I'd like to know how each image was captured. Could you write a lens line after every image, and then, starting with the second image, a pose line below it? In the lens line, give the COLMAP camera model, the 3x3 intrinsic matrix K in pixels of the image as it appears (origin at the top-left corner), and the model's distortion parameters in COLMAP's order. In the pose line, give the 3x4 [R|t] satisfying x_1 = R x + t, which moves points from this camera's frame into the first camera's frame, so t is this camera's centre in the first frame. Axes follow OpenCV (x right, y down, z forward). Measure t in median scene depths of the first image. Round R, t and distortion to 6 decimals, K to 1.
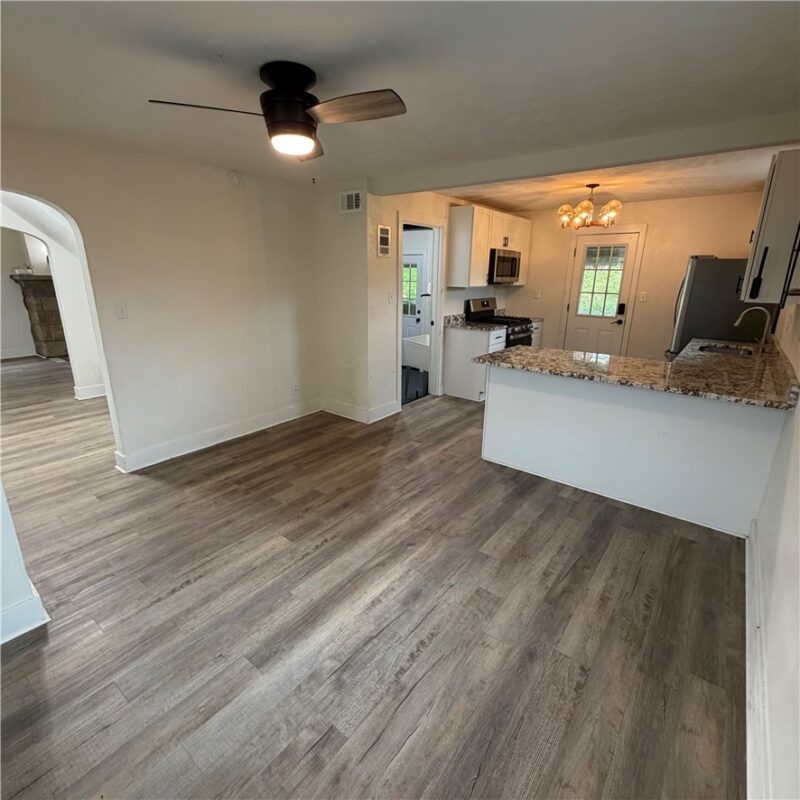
lens RADIAL K [[424.5, 0, 400.5], [0, 424.5, 398.0], [0, 0, 1]] dist [-0.001619, 0.001774]
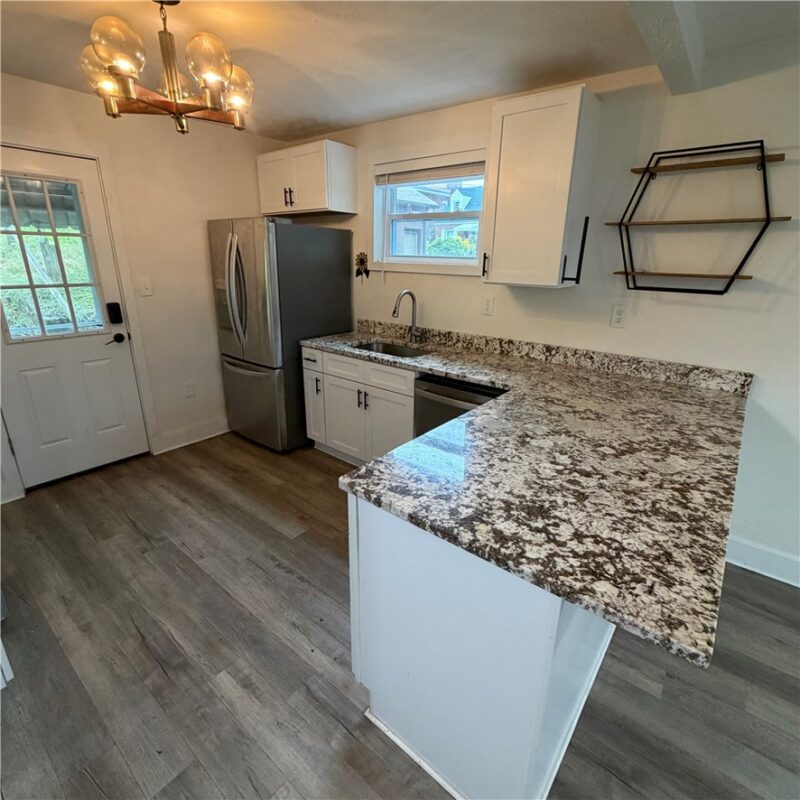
lens RADIAL K [[424.5, 0, 400.9], [0, 424.5, 397.0], [0, 0, 1]] dist [-0.001619, 0.001774]
pose [[0.011551, -0.327663, 0.944724, 0.008545], [0.265996, 0.911753, 0.312975, -0.362483], [-0.963905, 0.247678, 0.097689, 1.245508]]
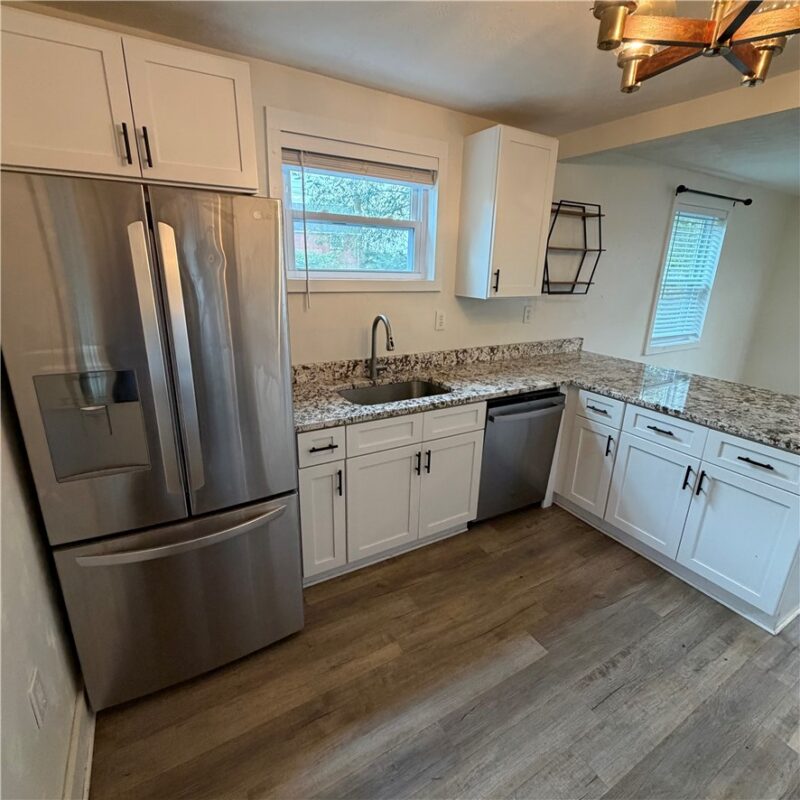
lens RADIAL K [[424.5, 0, 402.4], [0, 424.5, 396.5], [0, 0, 1]] dist [-0.001619, 0.001774]
pose [[-0.930451, -0.141480, 0.337999, 0.737189], [0.069314, 0.837832, 0.541510, -0.576881], [-0.359800, 0.527277, -0.769755, 1.957720]]
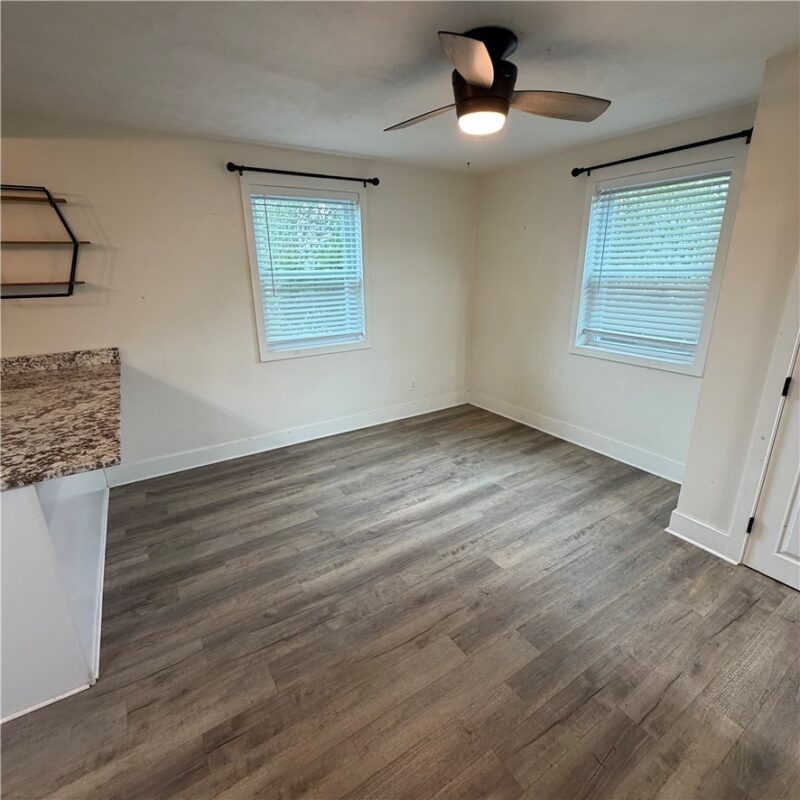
lens RADIAL K [[424.5, 0, 399.8], [0, 424.5, 397.0], [0, 0, 1]] dist [-0.001619, 0.001774]
pose [[-0.944451, -0.096616, 0.314130, -0.286208], [0.095046, 0.834675, 0.542480, -0.412914], [-0.314609, 0.542203, -0.779126, 1.390617]]
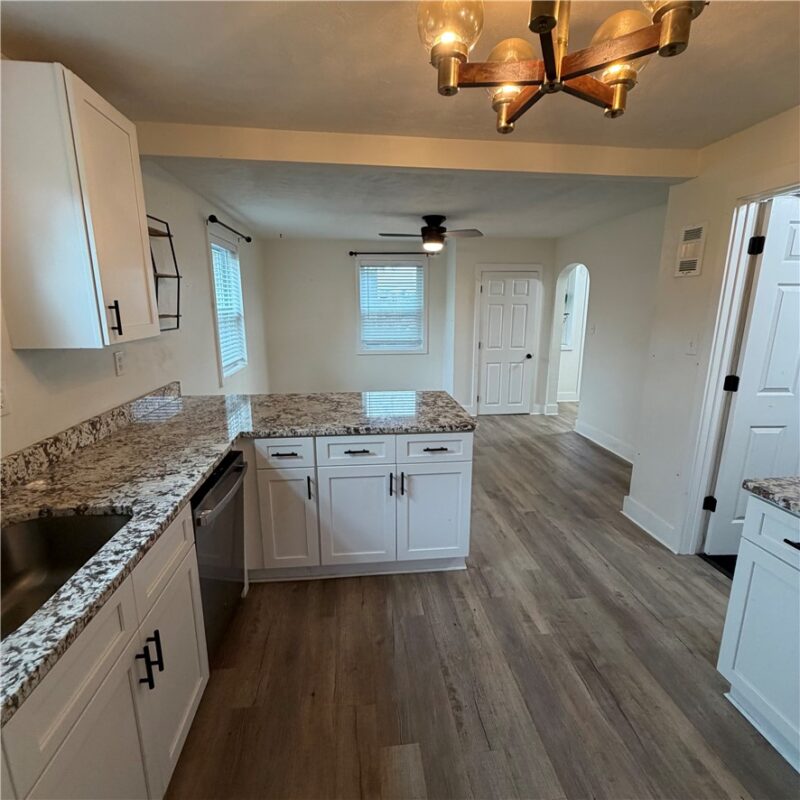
lens RADIAL K [[424.5, 0, 400.4], [0, 424.5, 396.4], [0, 0, 1]] dist [-0.001619, 0.001774]
pose [[-0.713287, 0.139653, -0.686818, 1.011046], [-0.205662, 0.895103, 0.395593, -0.494708], [0.670018, 0.423424, -0.609744, 1.721744]]
